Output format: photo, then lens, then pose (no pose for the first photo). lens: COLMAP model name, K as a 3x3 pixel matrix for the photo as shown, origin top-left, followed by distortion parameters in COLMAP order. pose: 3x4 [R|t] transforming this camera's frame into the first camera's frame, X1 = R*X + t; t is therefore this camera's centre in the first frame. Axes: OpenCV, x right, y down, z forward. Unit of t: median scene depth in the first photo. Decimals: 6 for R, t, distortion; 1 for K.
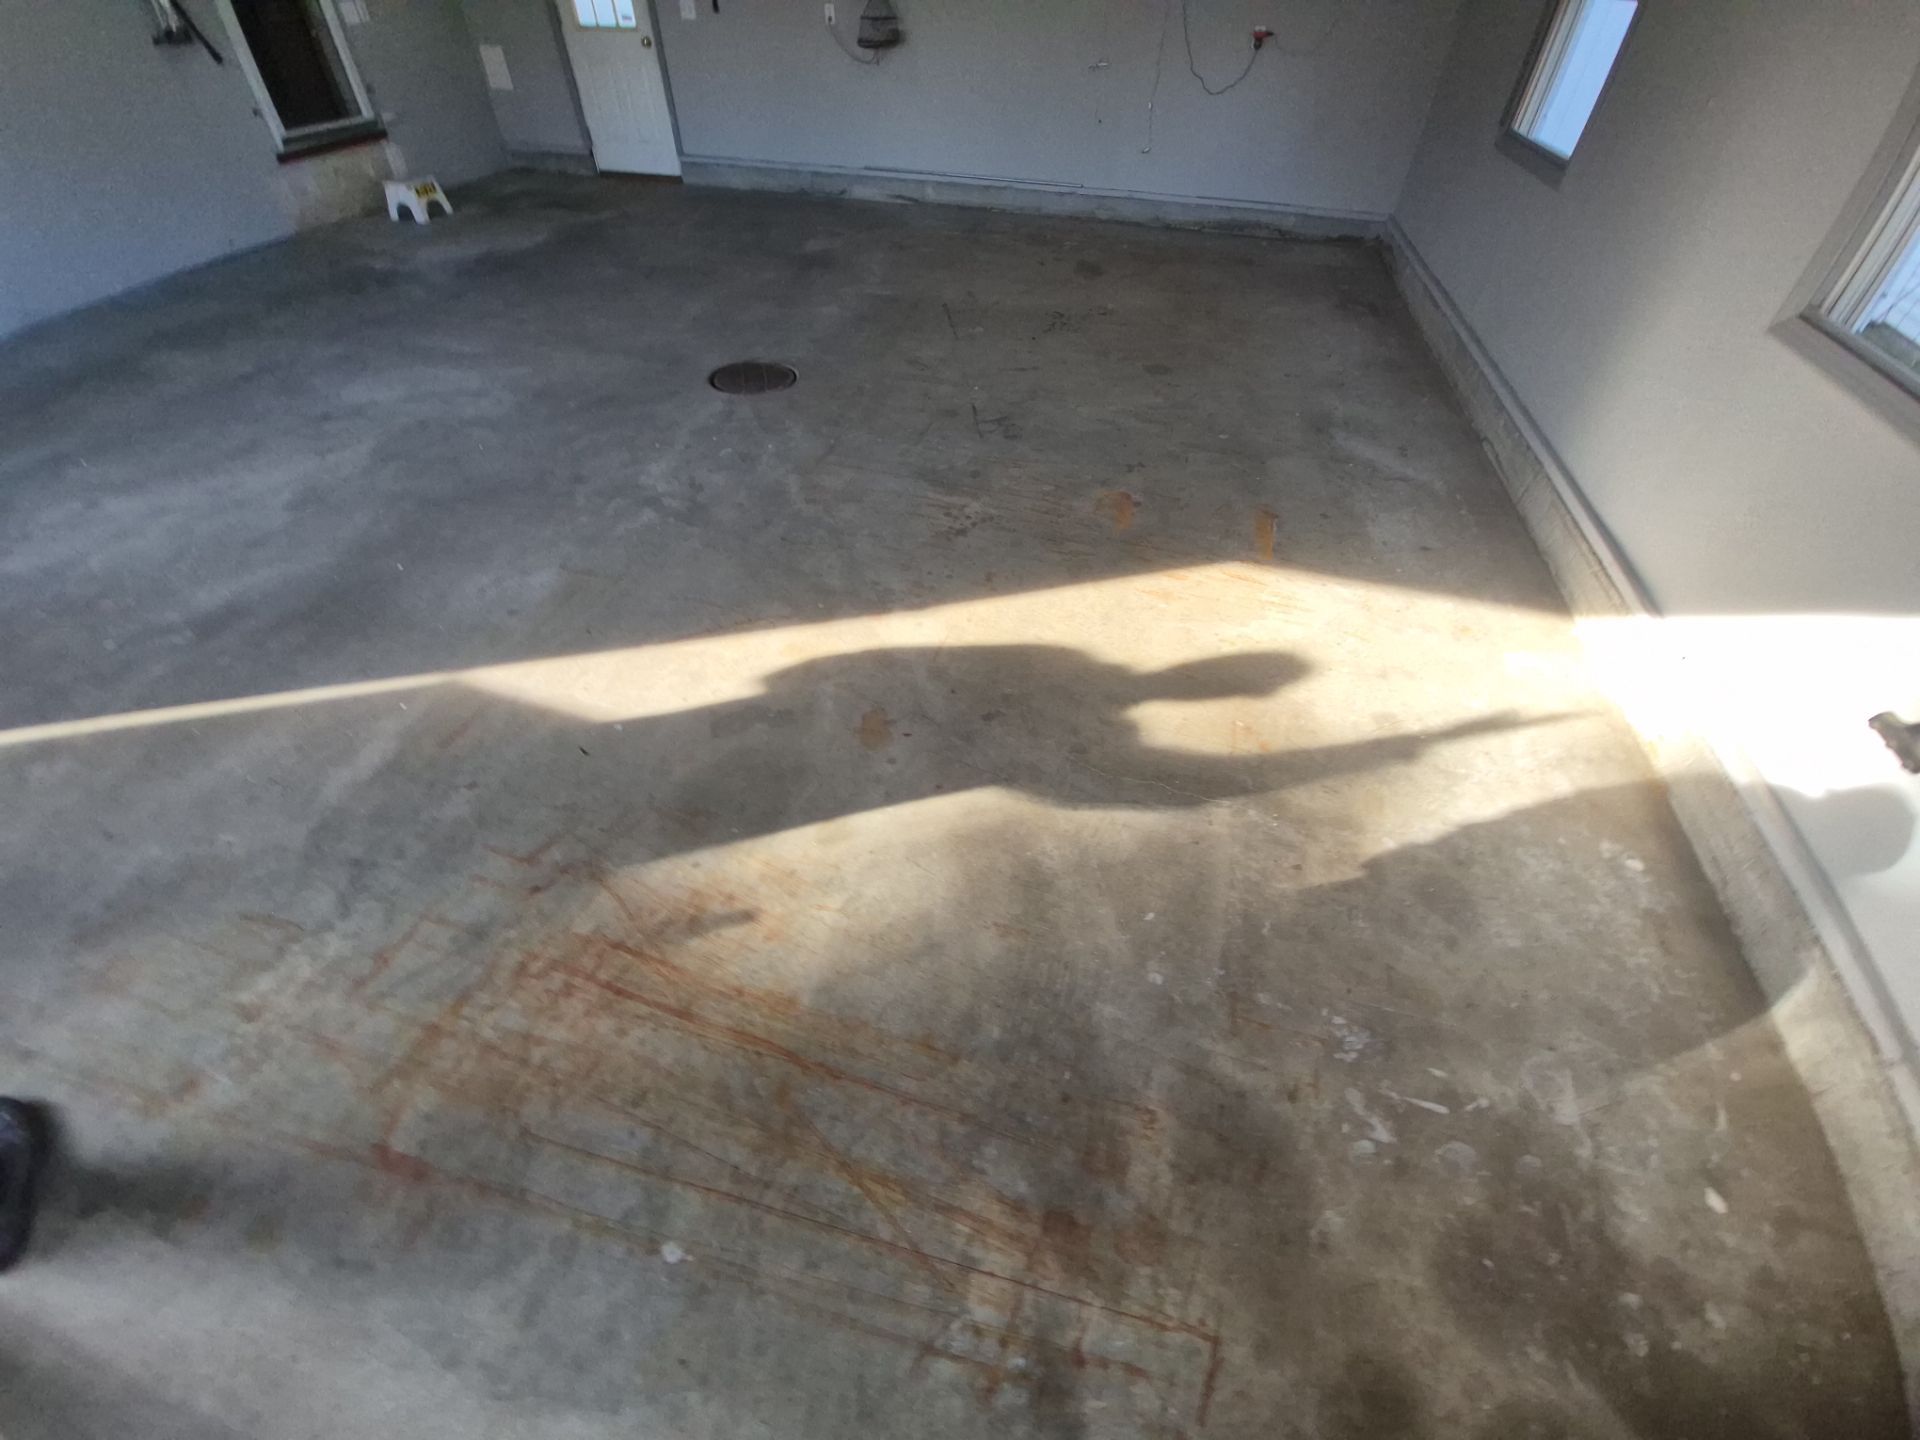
lens RADIAL K [[759.1, 0, 950.9], [0, 759.1, 716.9], [0, 0, 1]] dist [-0.002872, -0.009421]
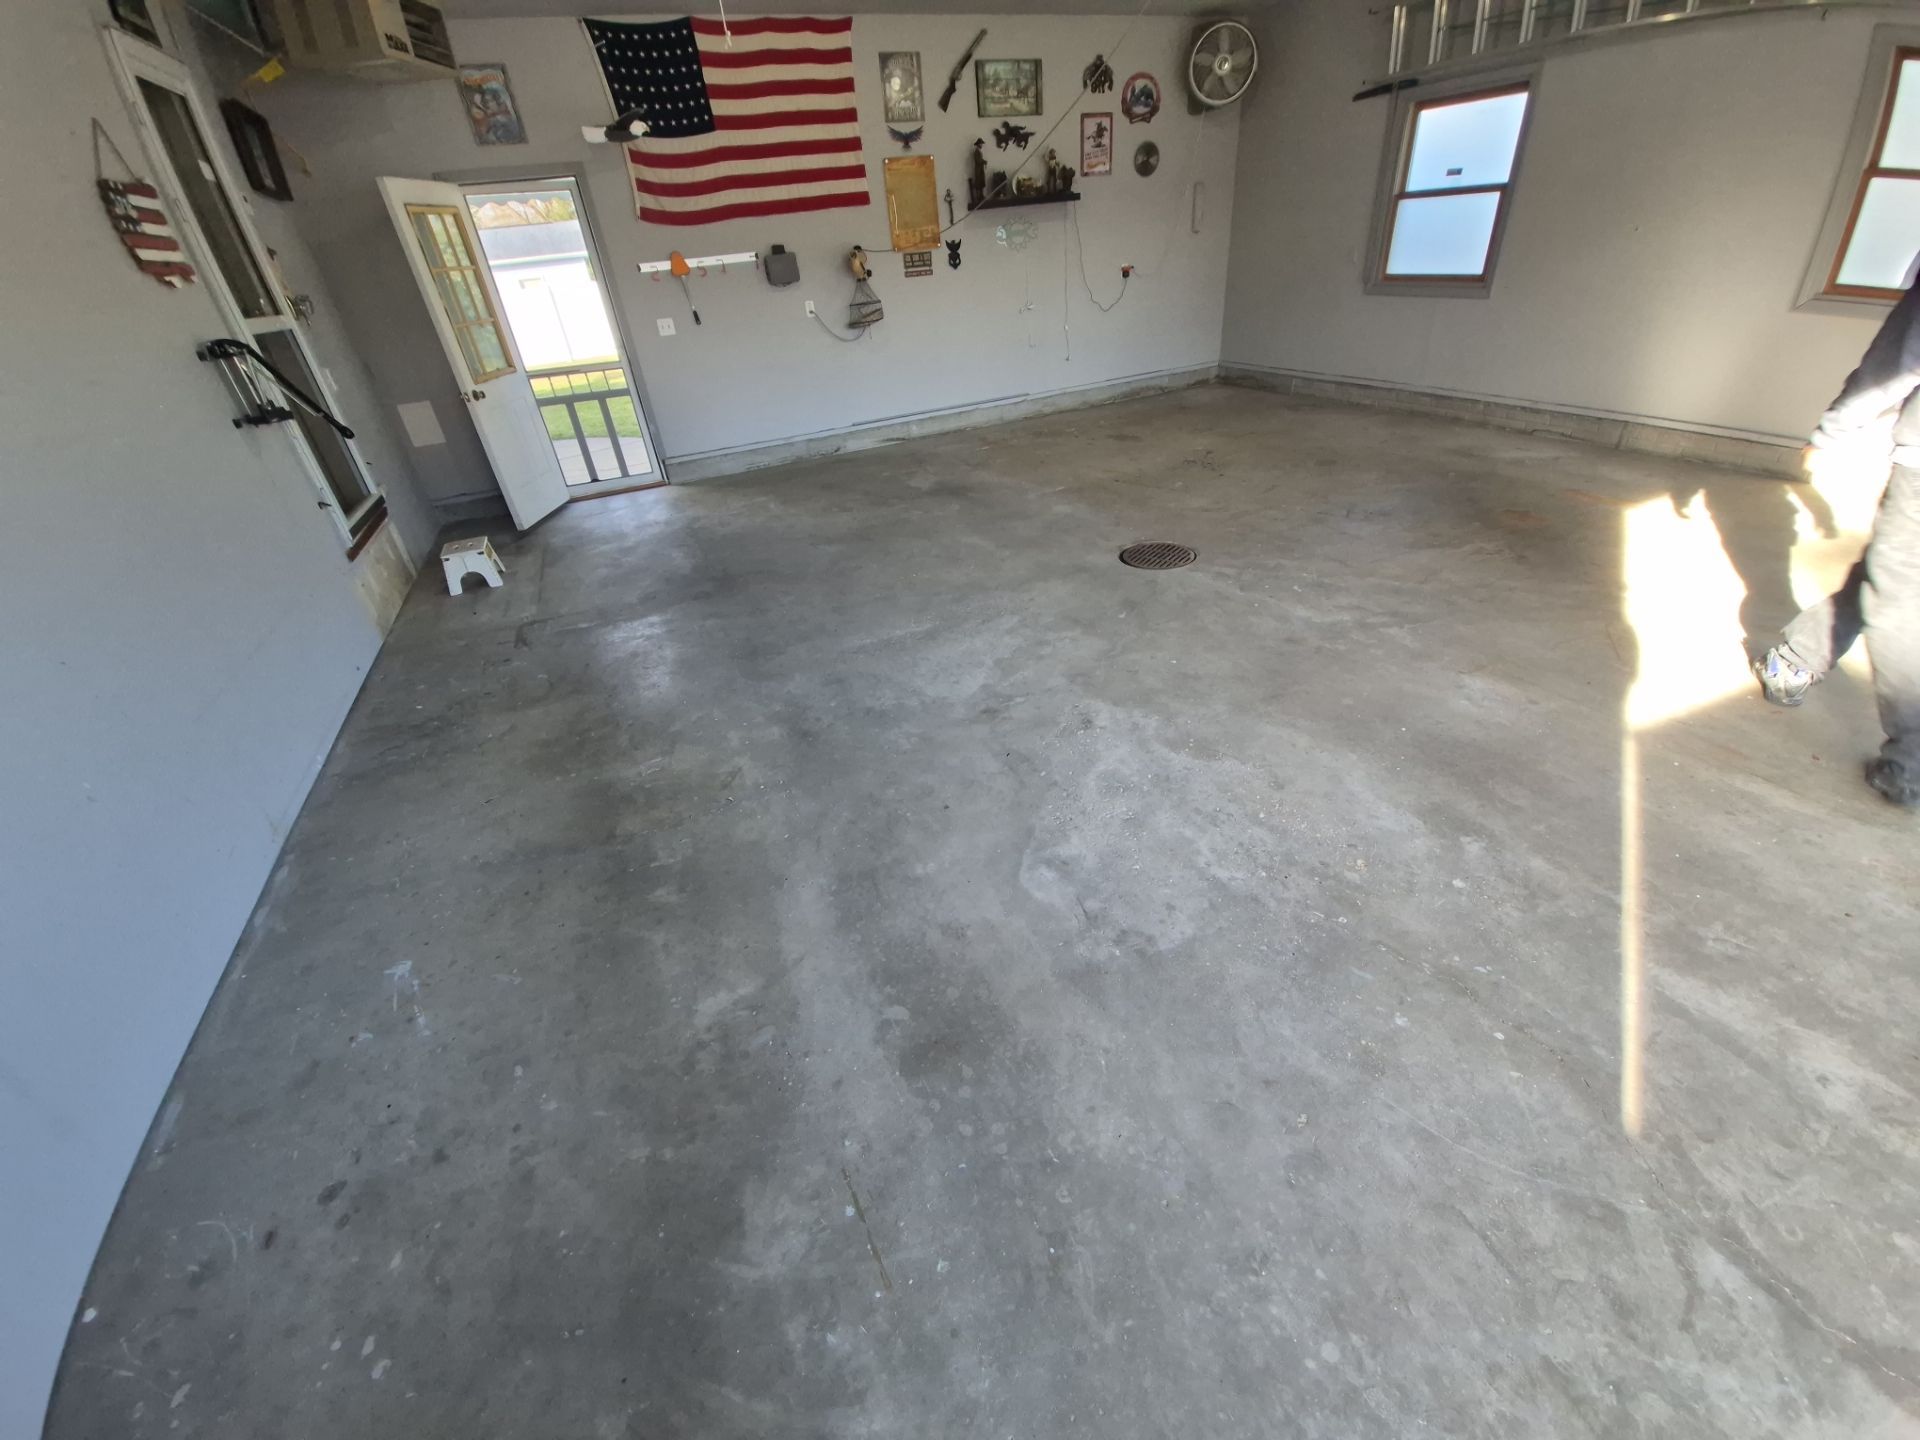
lens RADIAL K [[766.0, 0, 957.7], [0, 766.0, 726.4], [0, 0, 1]] dist [0.001971, -0.012614]
pose [[0.767584, -0.415928, 0.487666, -0.895833], [0.522218, 0.846978, -0.099585, -0.219095], [-0.371622, 0.331108, 0.867332, 0.174990]]
